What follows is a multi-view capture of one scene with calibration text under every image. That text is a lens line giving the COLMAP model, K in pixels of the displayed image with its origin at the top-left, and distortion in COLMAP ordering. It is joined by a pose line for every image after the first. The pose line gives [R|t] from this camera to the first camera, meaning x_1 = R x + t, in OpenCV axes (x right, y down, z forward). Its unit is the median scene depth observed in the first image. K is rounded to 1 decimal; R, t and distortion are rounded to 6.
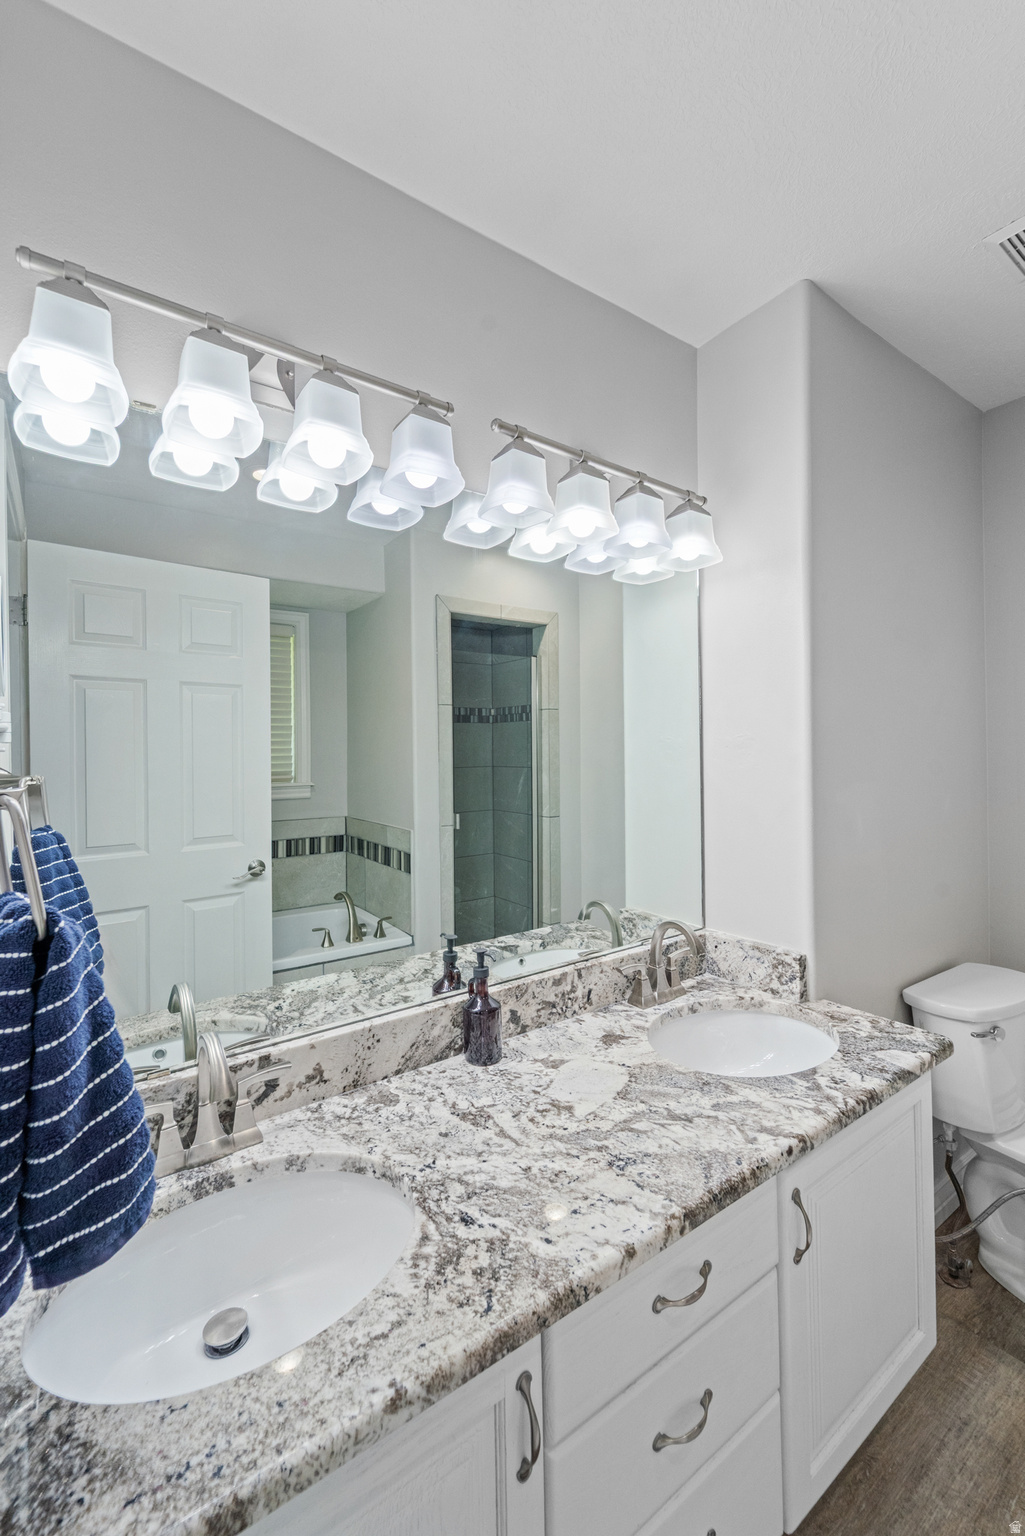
lens RADIAL K [[641.4, 0, 509.8], [0, 641.4, 771.2], [0, 0, 1]] dist [0.001876, -0.000332]
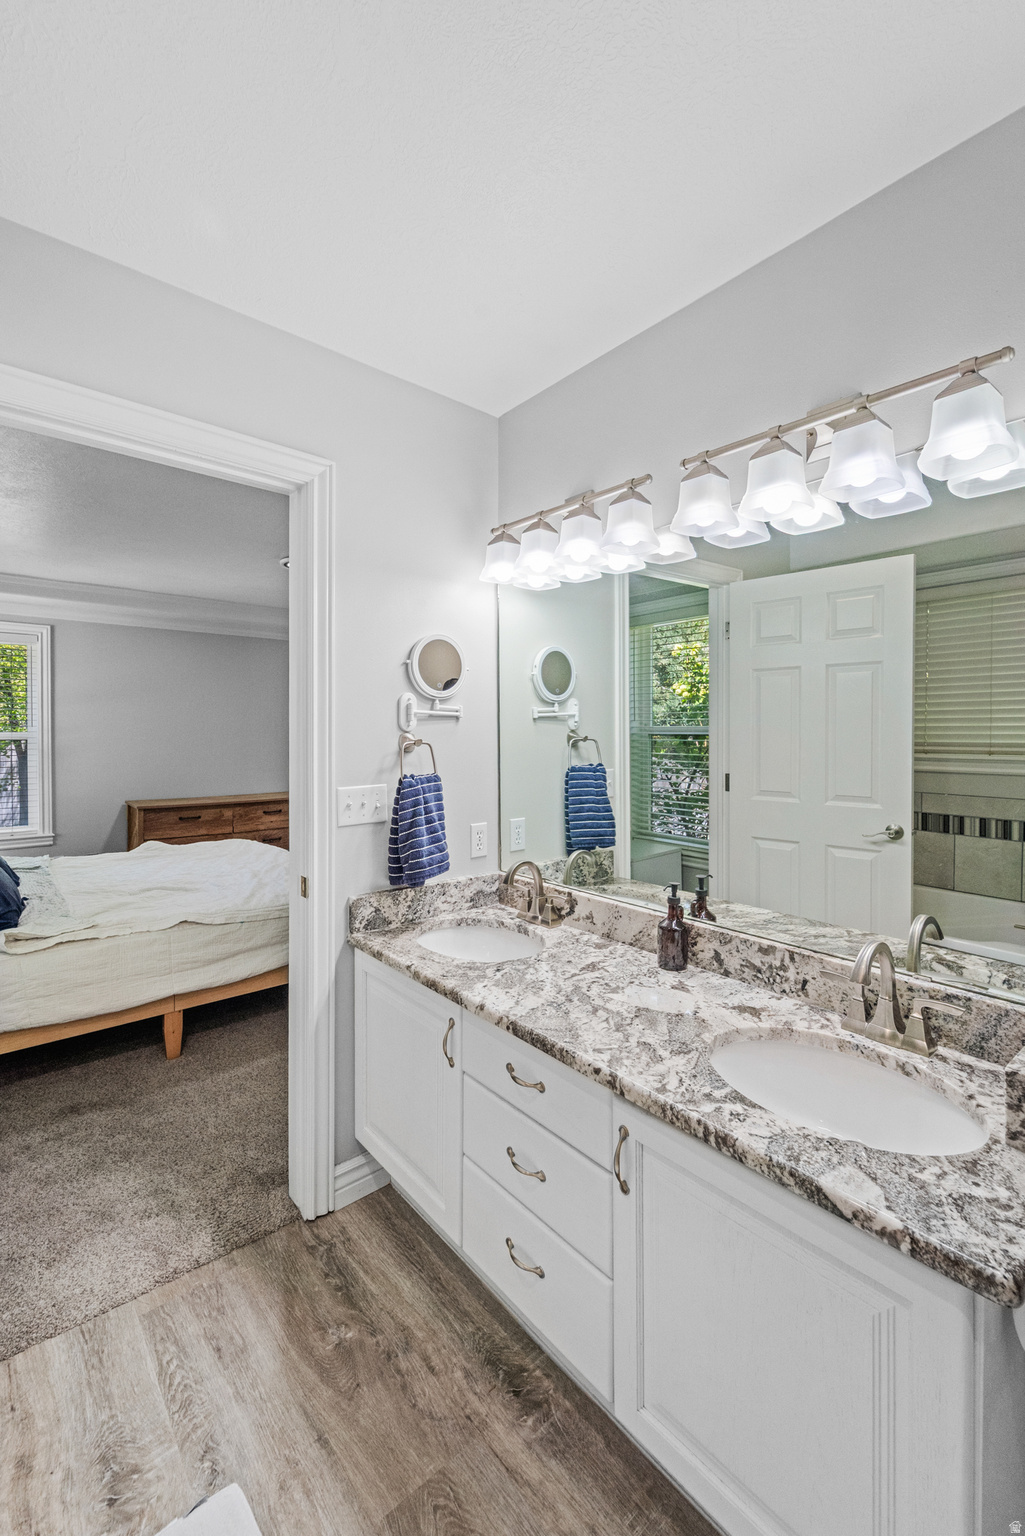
lens RADIAL K [[641.4, 0, 495.6], [0, 641.4, 728.6], [0, 0, 1]] dist [0.001876, -0.000332]
pose [[0.080104, 0.019859, -0.996589, 1.237688], [-0.025696, 0.999510, 0.017852, -0.046896], [0.996455, 0.024178, 0.080575, 0.542242]]
